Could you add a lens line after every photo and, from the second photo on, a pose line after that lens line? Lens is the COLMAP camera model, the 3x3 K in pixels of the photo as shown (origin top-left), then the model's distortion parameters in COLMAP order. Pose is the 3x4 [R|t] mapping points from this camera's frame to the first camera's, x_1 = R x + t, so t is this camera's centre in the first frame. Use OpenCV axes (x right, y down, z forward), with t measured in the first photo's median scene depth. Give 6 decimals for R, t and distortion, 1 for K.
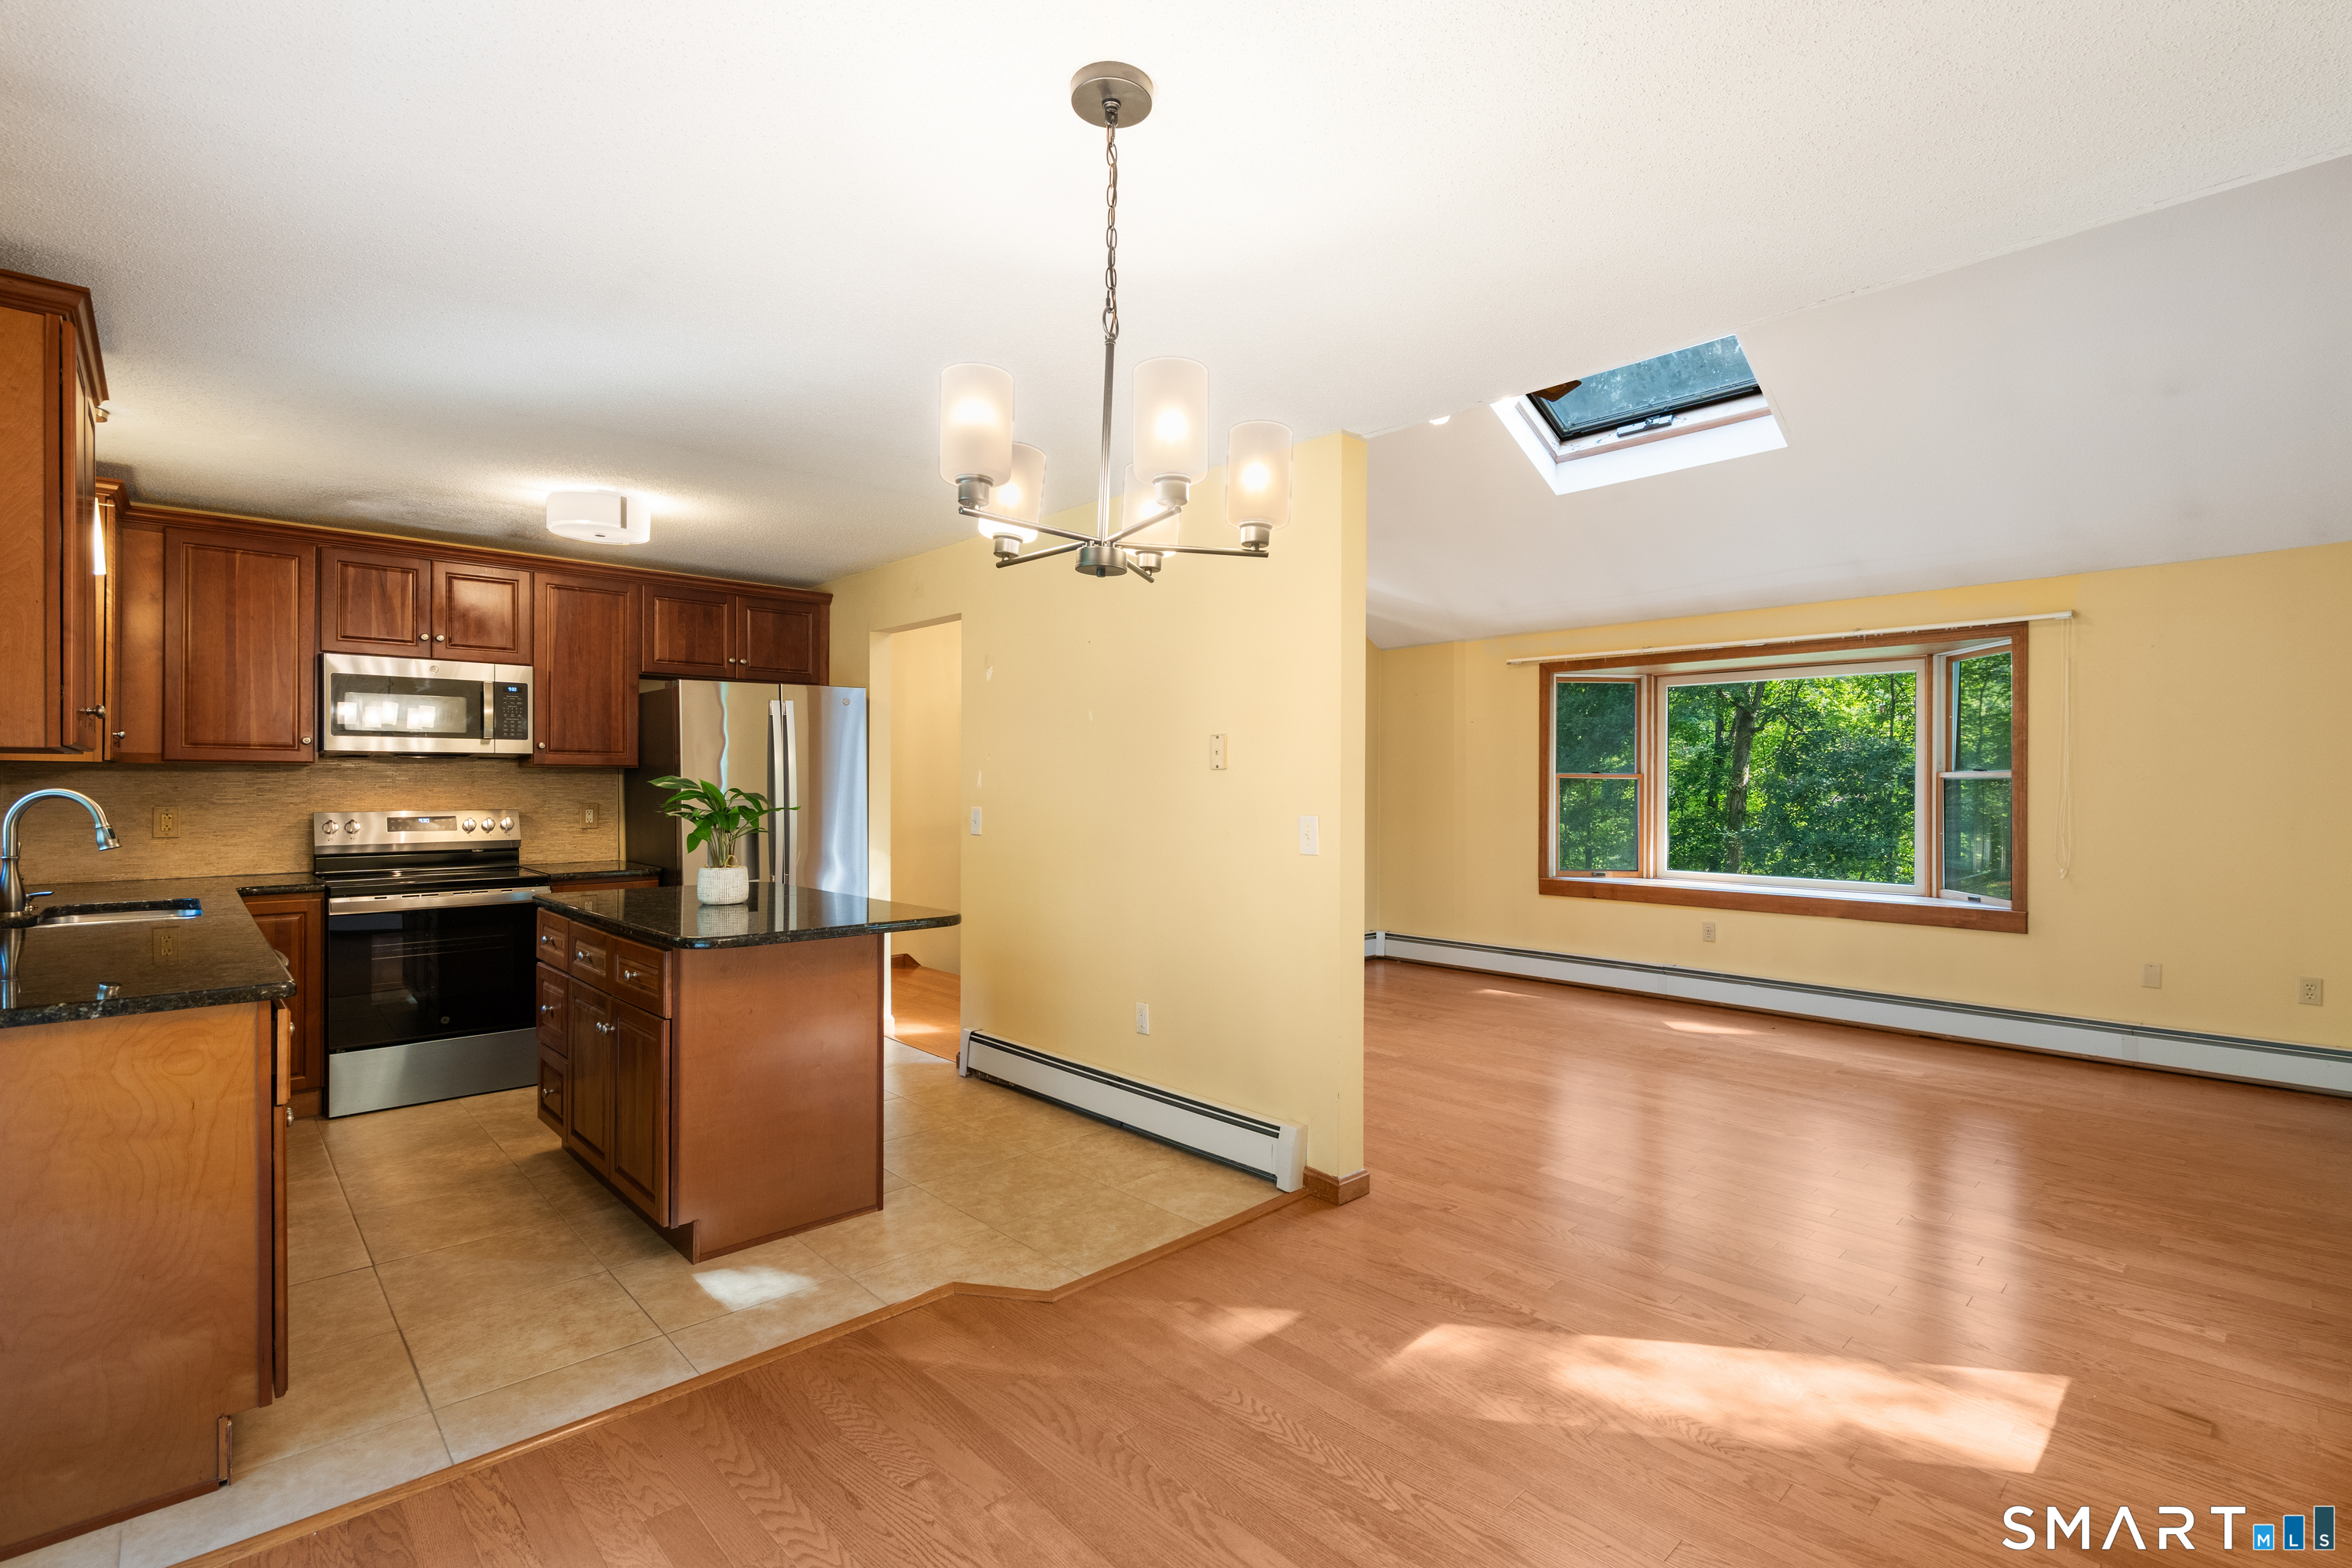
lens RADIAL K [[1083.1, 0, 1178.3], [0, 1083.1, 778.4], [0, 0, 1]] dist [0.000835, 0.000075]
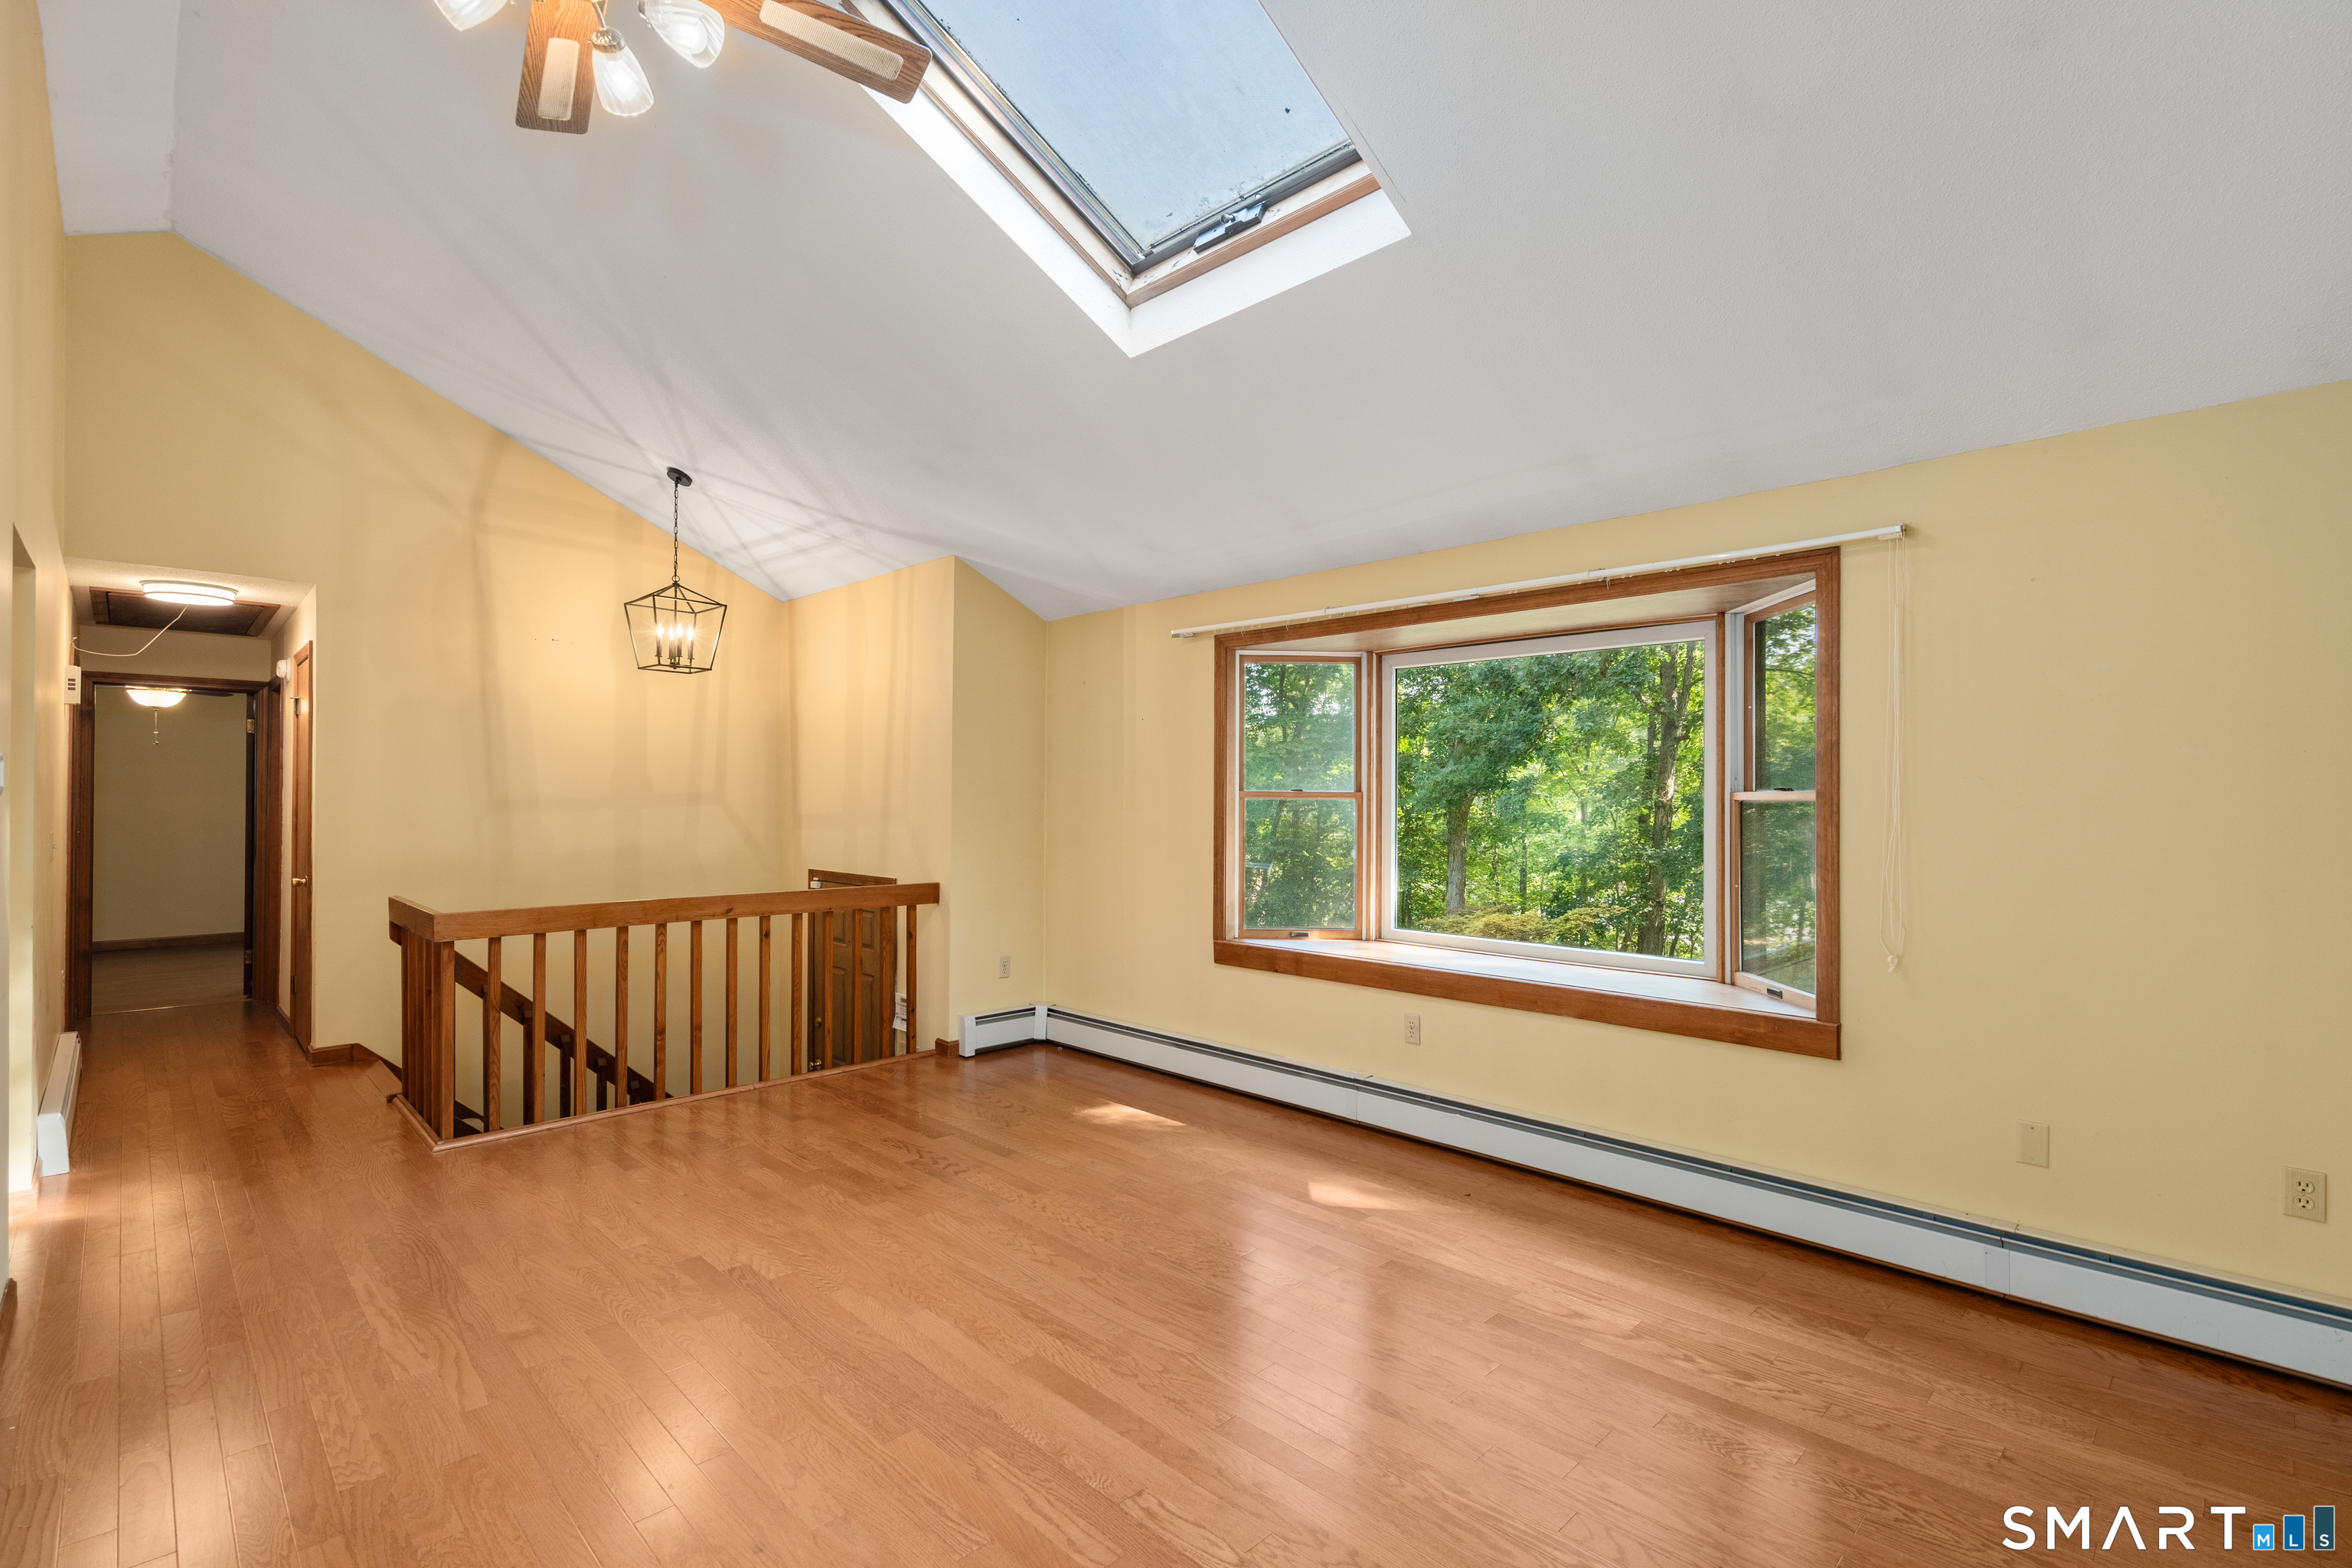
lens RADIAL K [[1083.1, 0, 1178.3], [0, 1083.1, 778.4], [0, 0, 1]] dist [0.000835, 0.000075]
pose [[0.999870, 0.000160, 0.016139, 0.443734], [-0.000001, 0.999952, -0.009829, -0.009055], [-0.016140, 0.009828, 0.999821, 0.437994]]
